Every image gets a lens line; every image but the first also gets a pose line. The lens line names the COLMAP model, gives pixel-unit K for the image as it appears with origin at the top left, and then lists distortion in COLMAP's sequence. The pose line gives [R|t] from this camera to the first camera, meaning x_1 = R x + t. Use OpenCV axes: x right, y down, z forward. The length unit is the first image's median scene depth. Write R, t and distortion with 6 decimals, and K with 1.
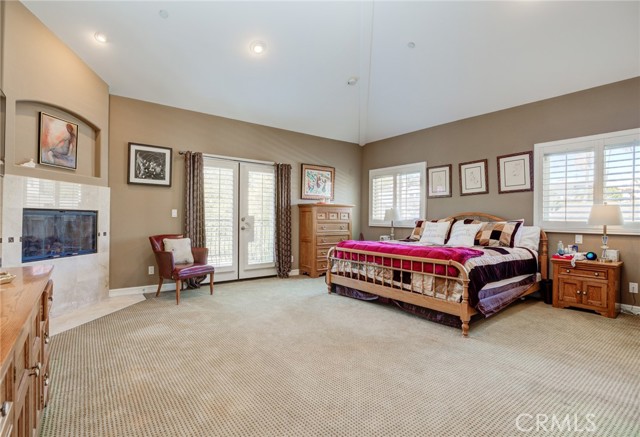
lens RADIAL K [[310.6, 0, 301.4], [0, 310.6, 216.0], [0, 0, 1]] dist [-0.022848, -0.000373]
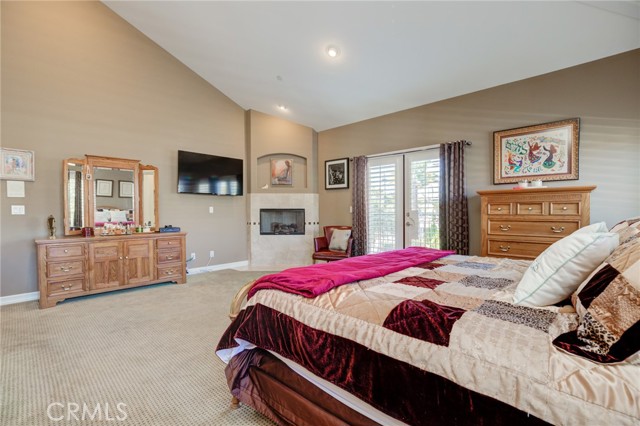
lens RADIAL K [[290.7, 0, 317.1], [0, 290.7, 213.9], [0, 0, 1]] dist [-0.022219, 0.005334]
pose [[0.174584, 0.001225, -0.984642, 0.759349], [0.008985, 0.999956, 0.002837, 0.005473], [0.984601, -0.009343, 0.174565, 0.703296]]
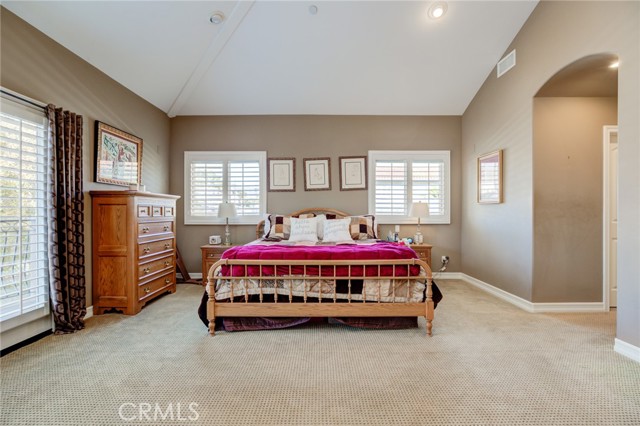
lens RADIAL K [[290.7, 0, 320.7], [0, 290.7, 213.2], [0, 0, 1]] dist [-0.022219, 0.005334]
pose [[0.576849, -0.009464, 0.816796, -0.266012], [0.002423, 0.999948, 0.009875, -0.002644], [-0.816847, -0.003718, 0.576842, 0.490842]]
